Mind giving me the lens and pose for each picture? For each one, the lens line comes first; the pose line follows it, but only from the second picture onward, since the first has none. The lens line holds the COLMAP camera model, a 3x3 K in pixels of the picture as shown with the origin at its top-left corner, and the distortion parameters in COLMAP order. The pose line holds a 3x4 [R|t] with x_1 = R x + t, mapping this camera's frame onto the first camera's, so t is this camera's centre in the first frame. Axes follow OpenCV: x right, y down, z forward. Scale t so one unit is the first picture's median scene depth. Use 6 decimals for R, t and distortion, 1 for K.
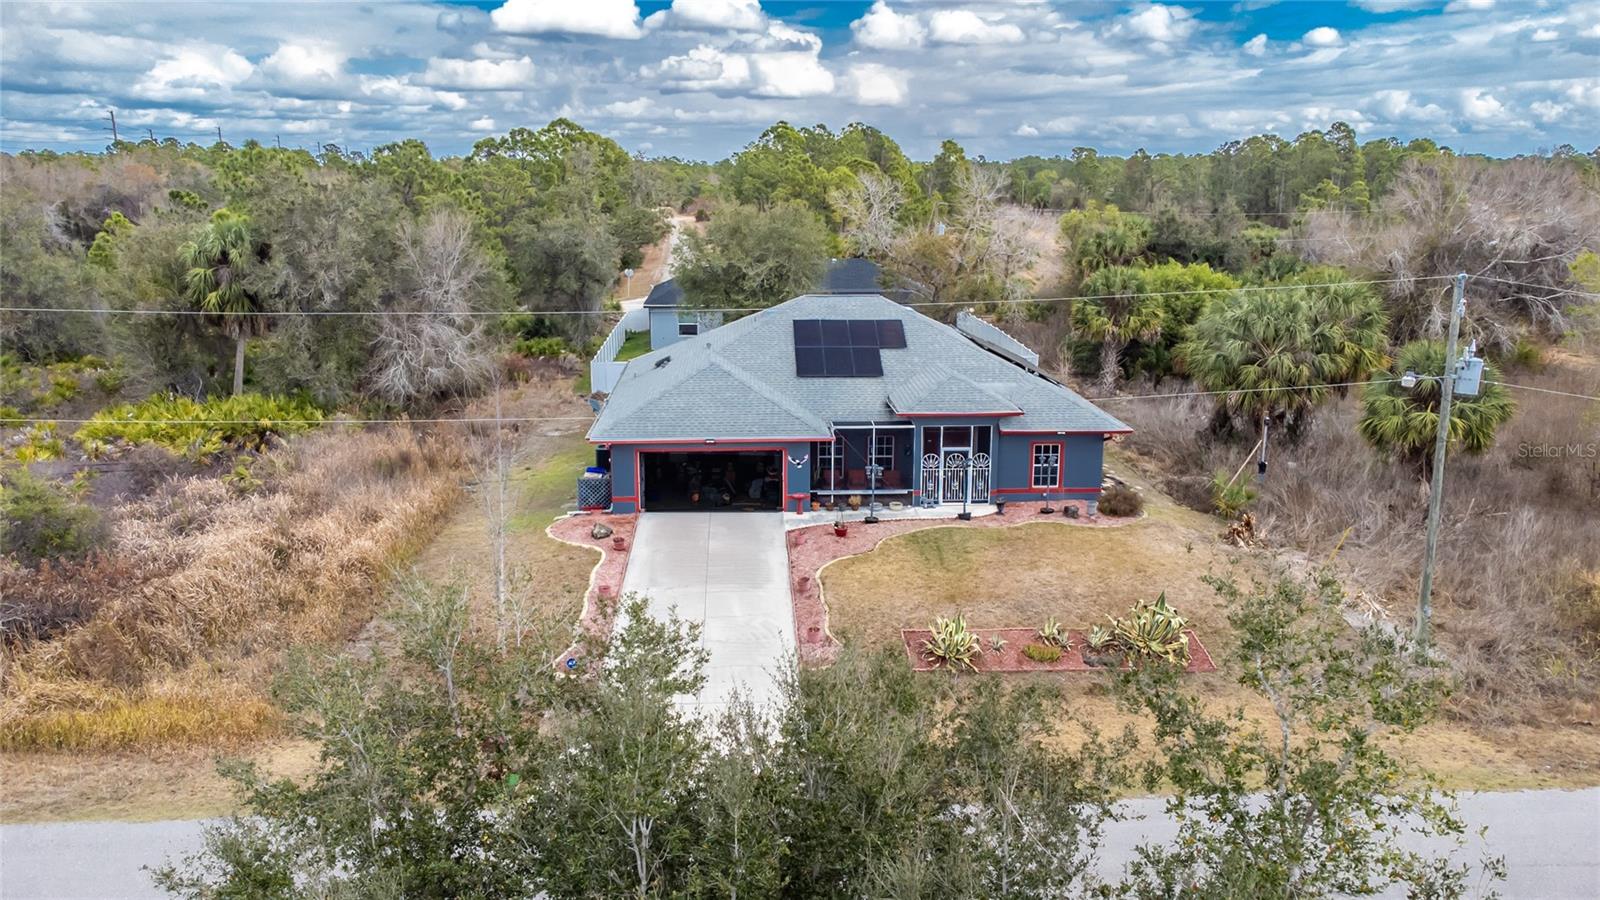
lens RADIAL K [[1232.7, 0, 800.0], [0, 1232.7, 450.0], [0, 0, 1]] dist [0.010638, 0.075160]
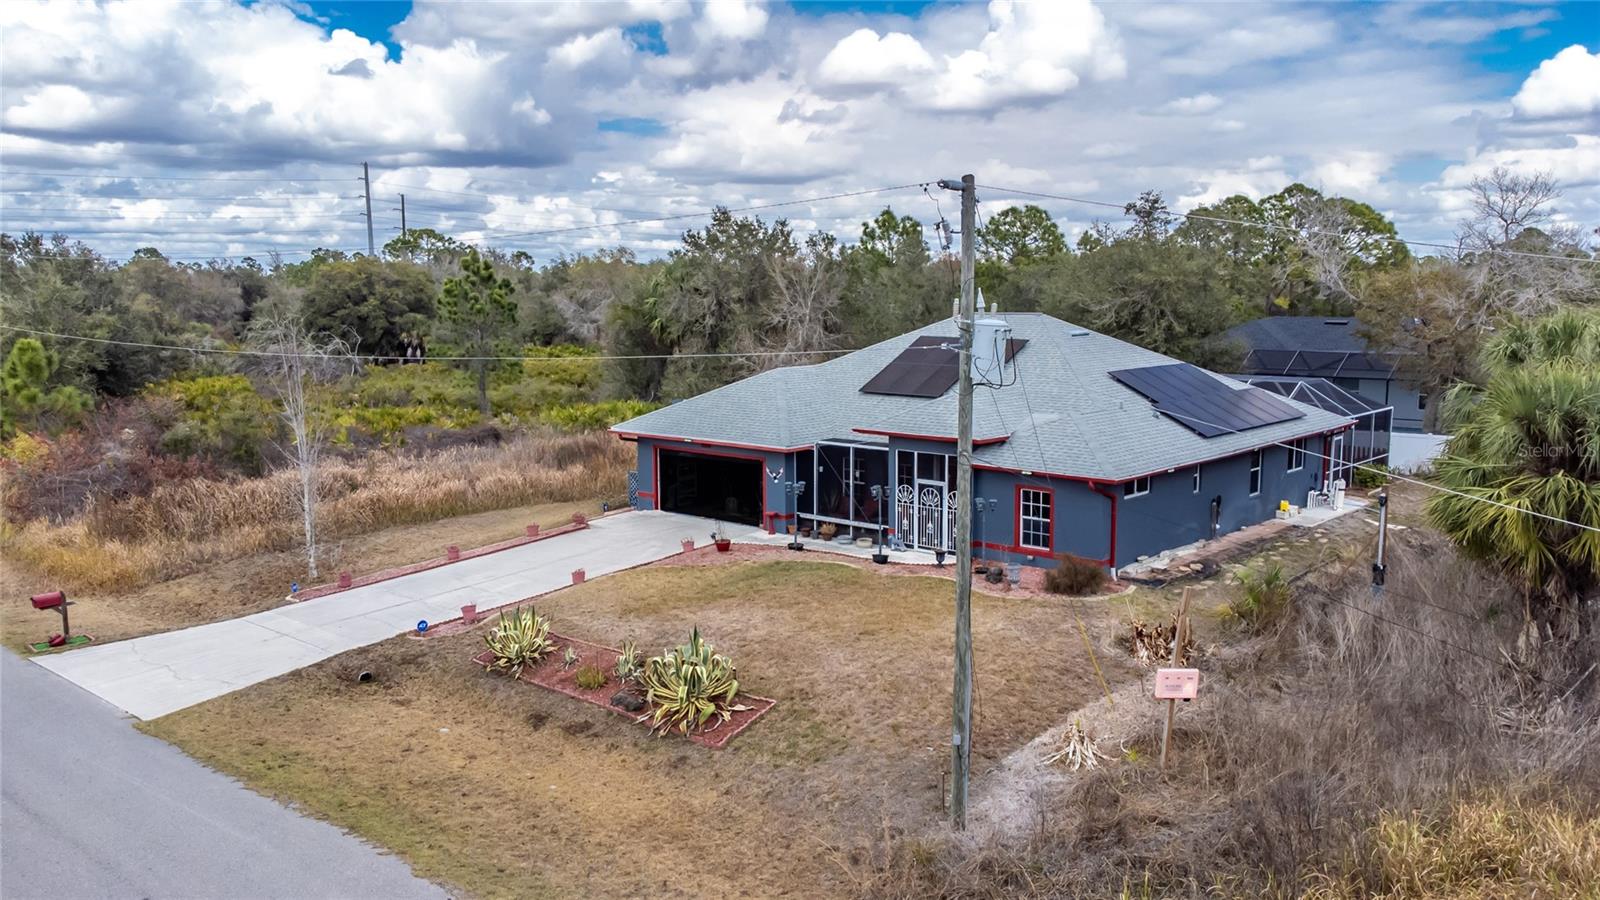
lens RADIAL K [[1244.7, 0, 800.0], [0, 1244.7, 450.0], [0, 0, 1]] dist [0.014926, 0.063223]
pose [[0.710439, 0.085949, -0.698491, 0.627244], [-0.149754, 0.988246, -0.030712, 0.015970], [0.687642, 0.126420, 0.714959, 0.360427]]
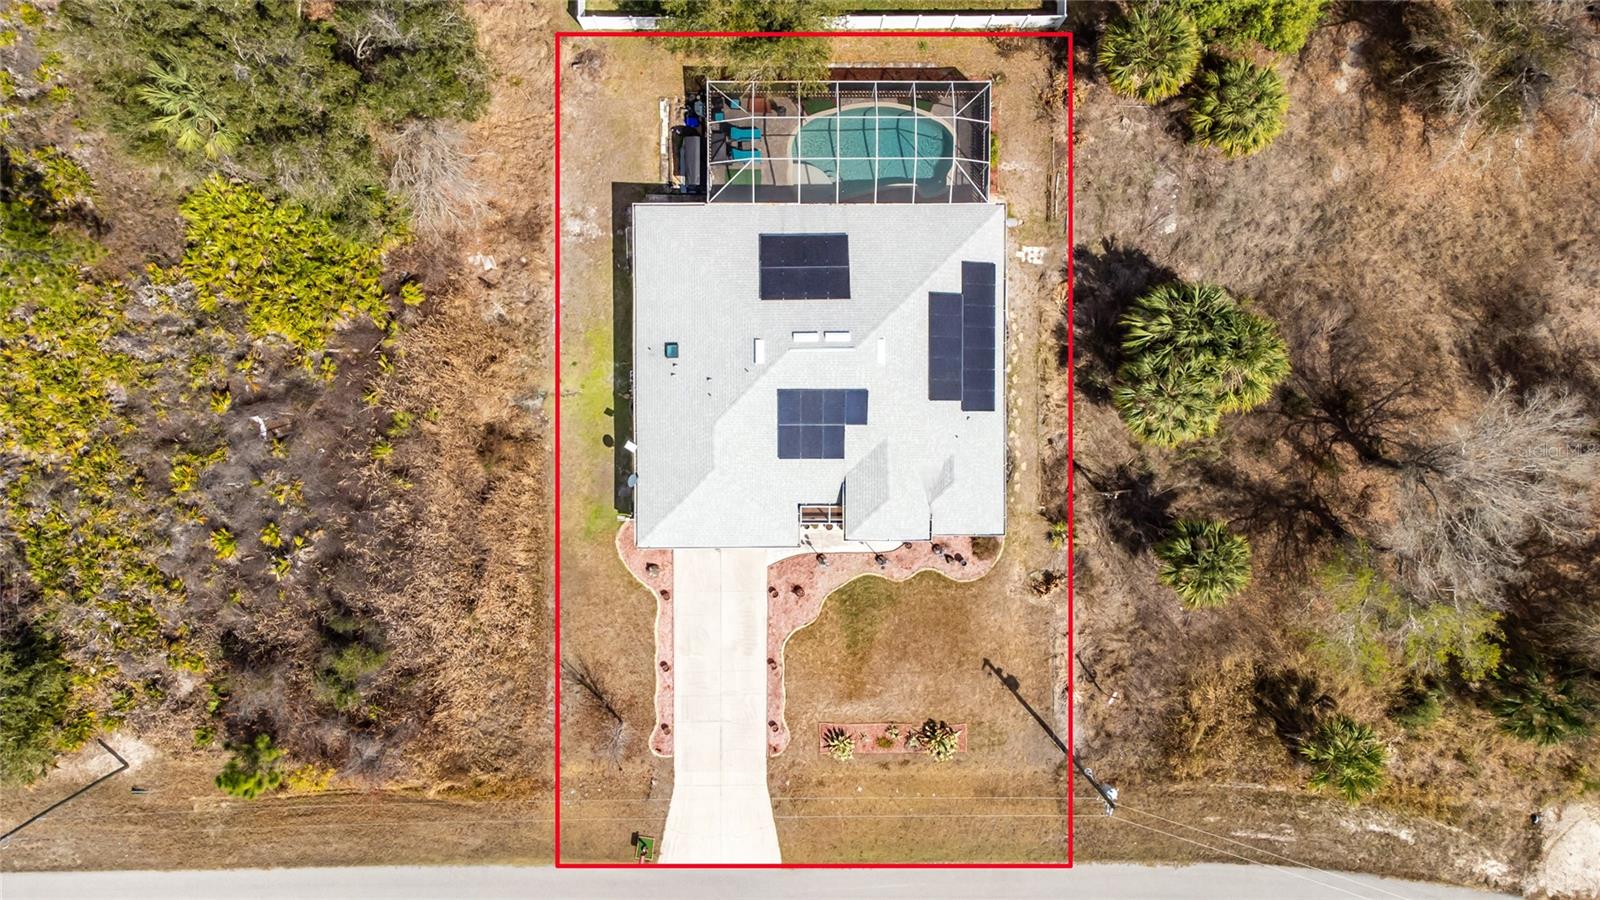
lens RADIAL K [[1232.7, 0, 800.0], [0, 1232.7, 450.0], [0, 0, 1]] dist [0.010638, 0.075160]
pose [[0.998679, 0.051245, 0.003671, 0.015881], [-0.013825, 0.199232, 0.979855, -1.438033], [0.049481, -0.978612, 0.199678, 0.780119]]
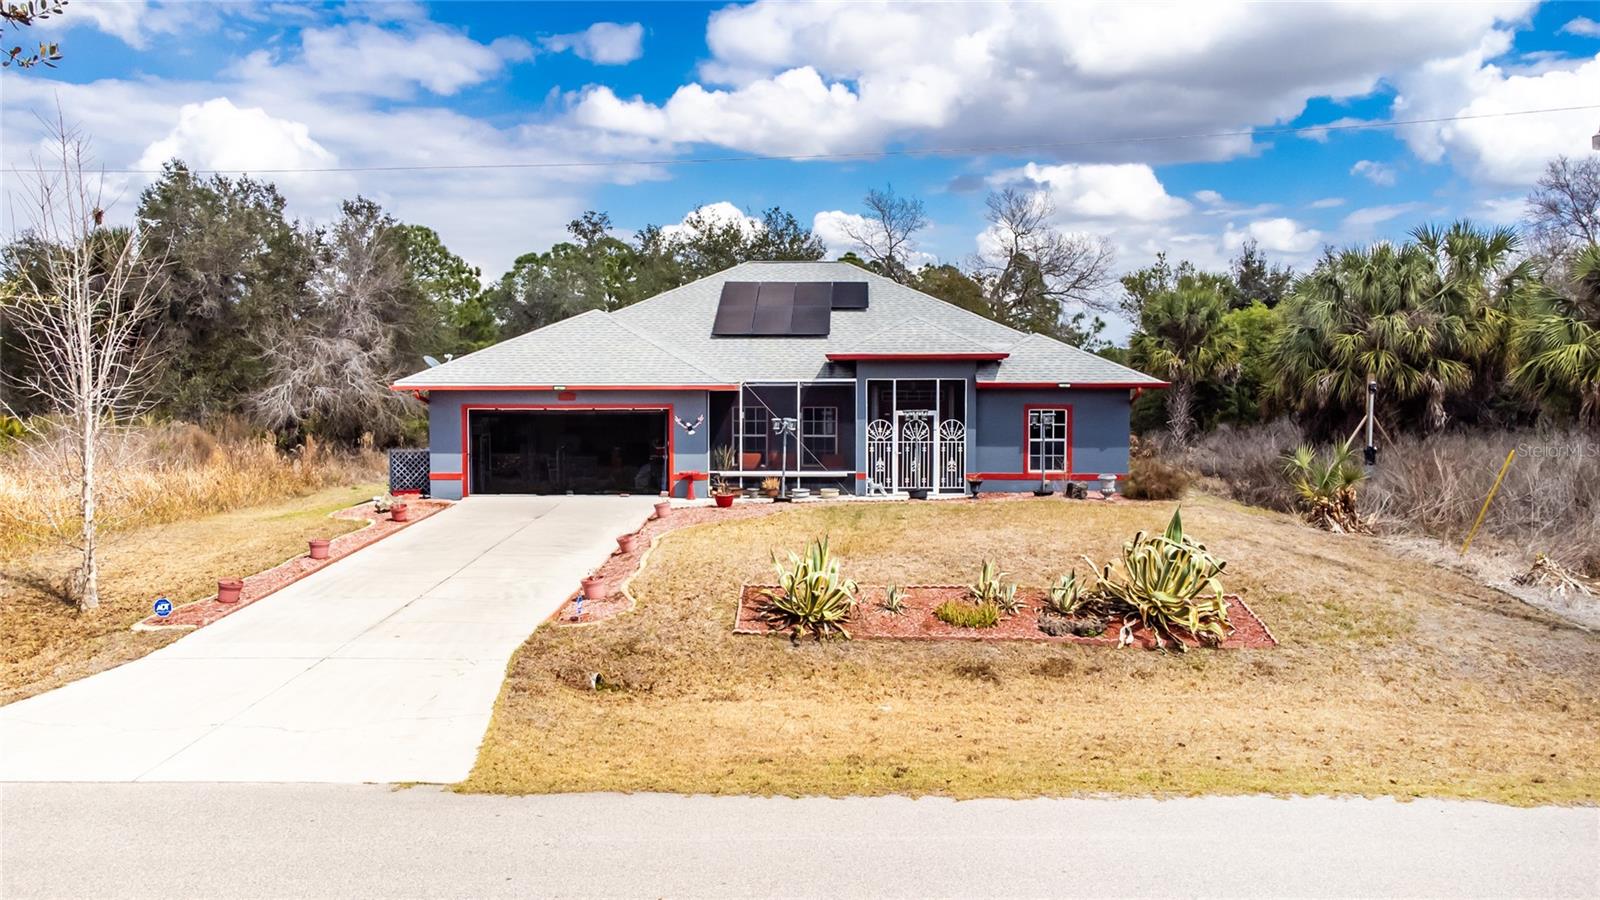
lens RADIAL K [[1232.7, 0, 800.0], [0, 1232.7, 450.0], [0, 0, 1]] dist [0.010638, 0.075160]
pose [[0.995661, 0.003773, -0.092982, 0.125965], [-0.018787, 0.986753, -0.161141, 0.134839], [0.091143, 0.162189, 0.982542, 0.302053]]
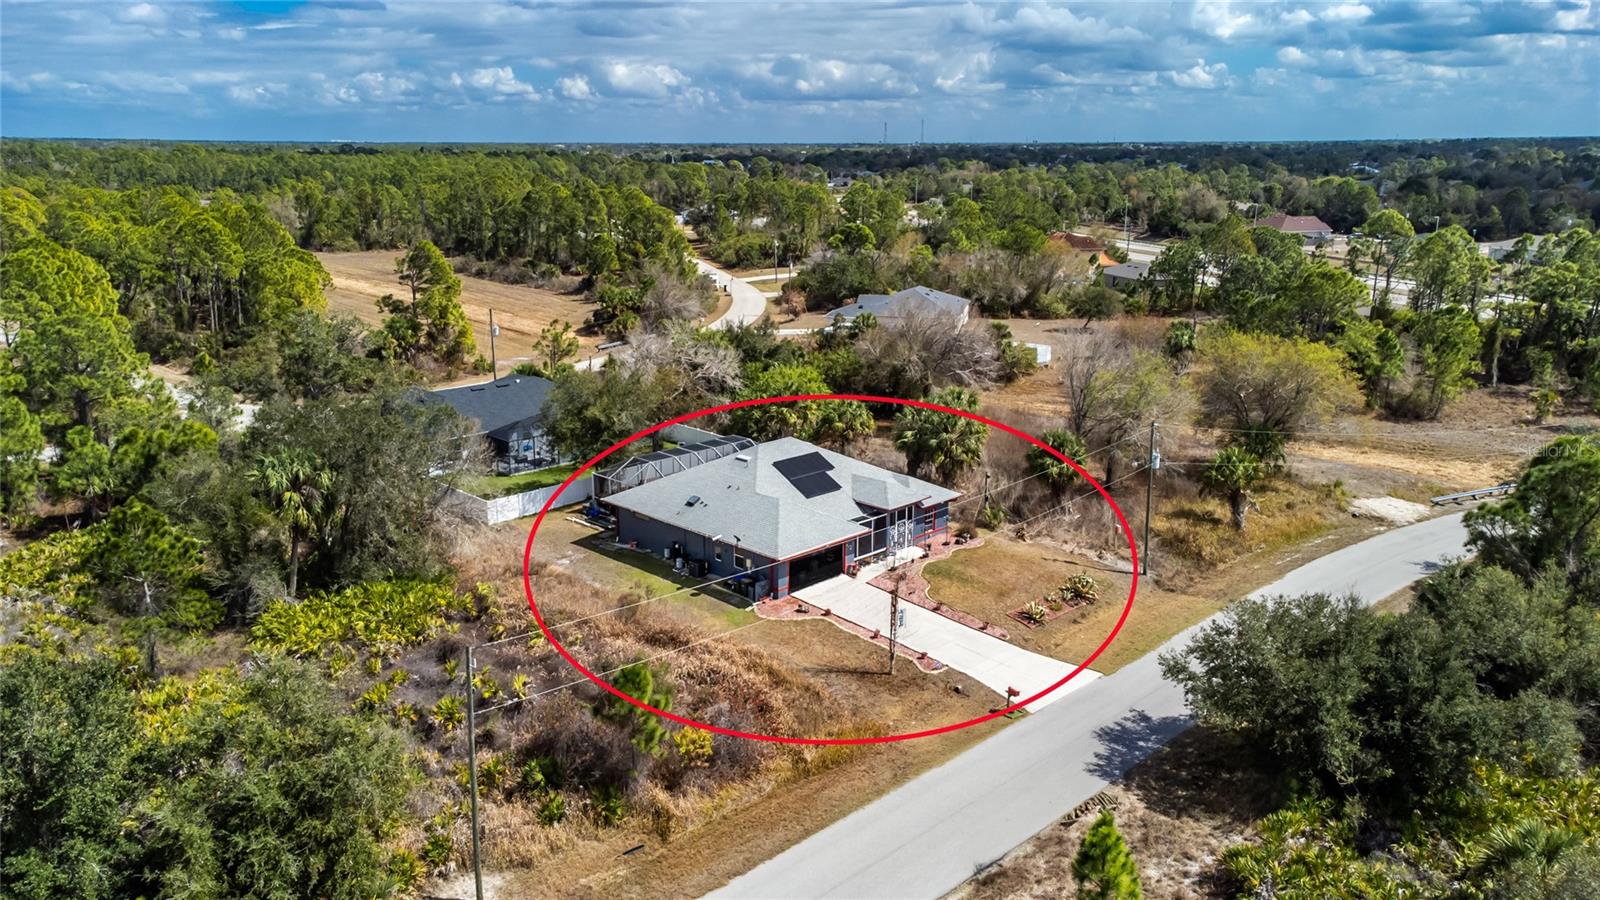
lens RADIAL K [[1232.7, 0, 800.0], [0, 1232.7, 450.0], [0, 0, 1]] dist [0.010638, 0.075160]
pose [[0.737803, -0.164455, 0.654677, -1.205017], [0.149904, 0.985568, 0.078638, -0.282375], [-0.658161, 0.040119, 0.751807, -0.328540]]
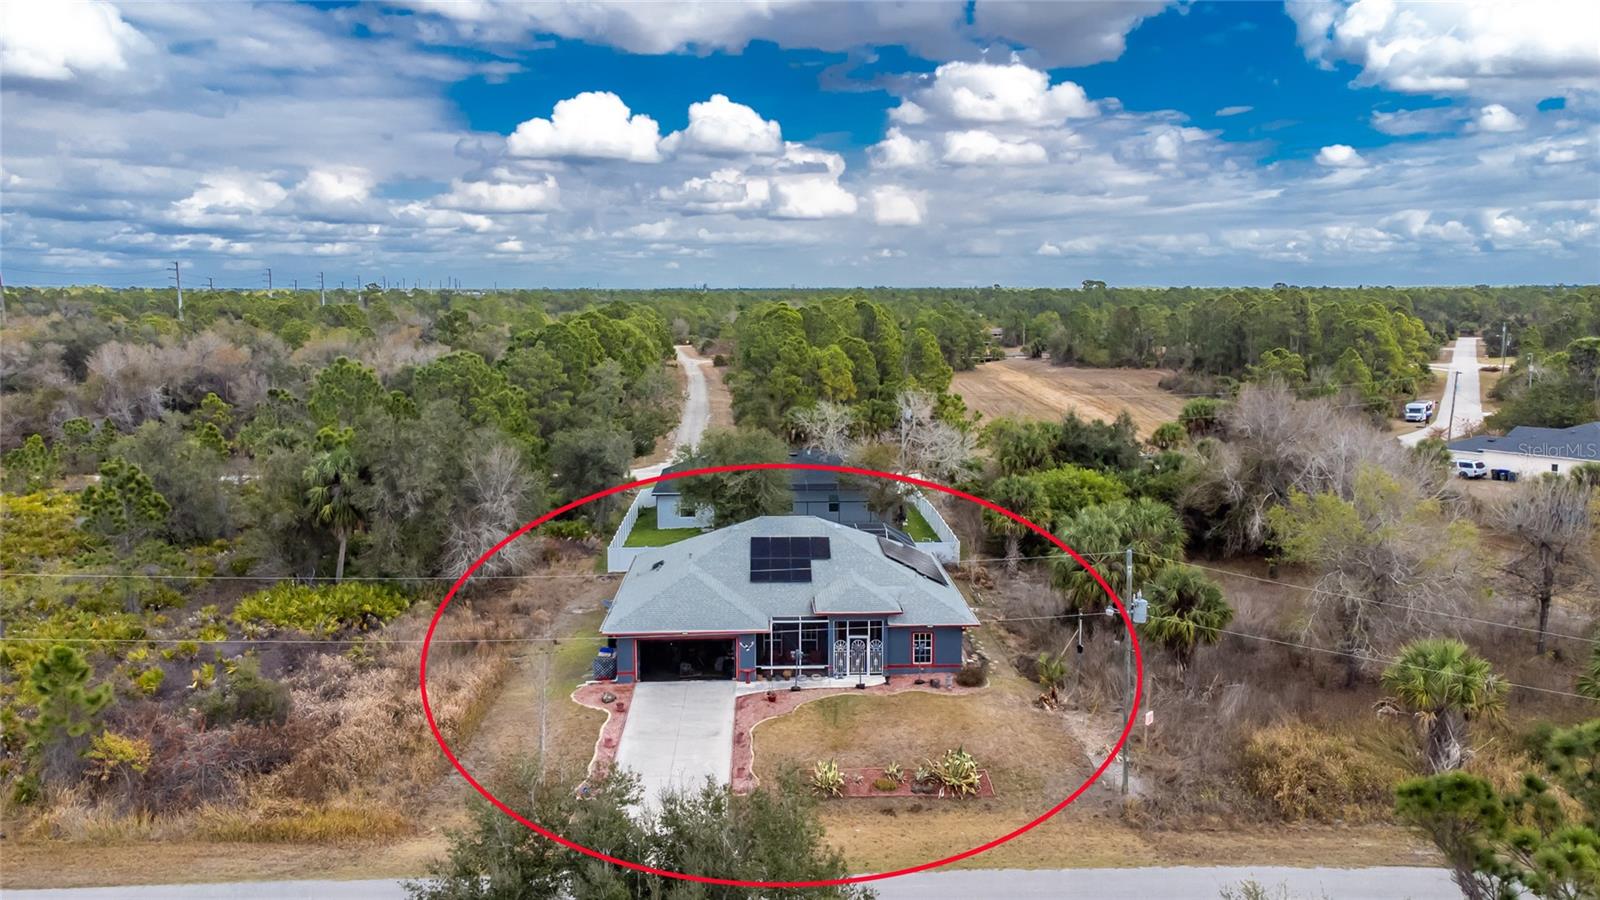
lens RADIAL K [[1244.7, 0, 800.0], [0, 1244.7, 450.0], [0, 0, 1]] dist [0.014926, 0.063223]
pose [[0.999786, -0.000283, -0.020683, 0.088931], [-0.001643, 0.995658, -0.093071, -0.082119], [0.020619, 0.093085, 0.995445, -0.457247]]
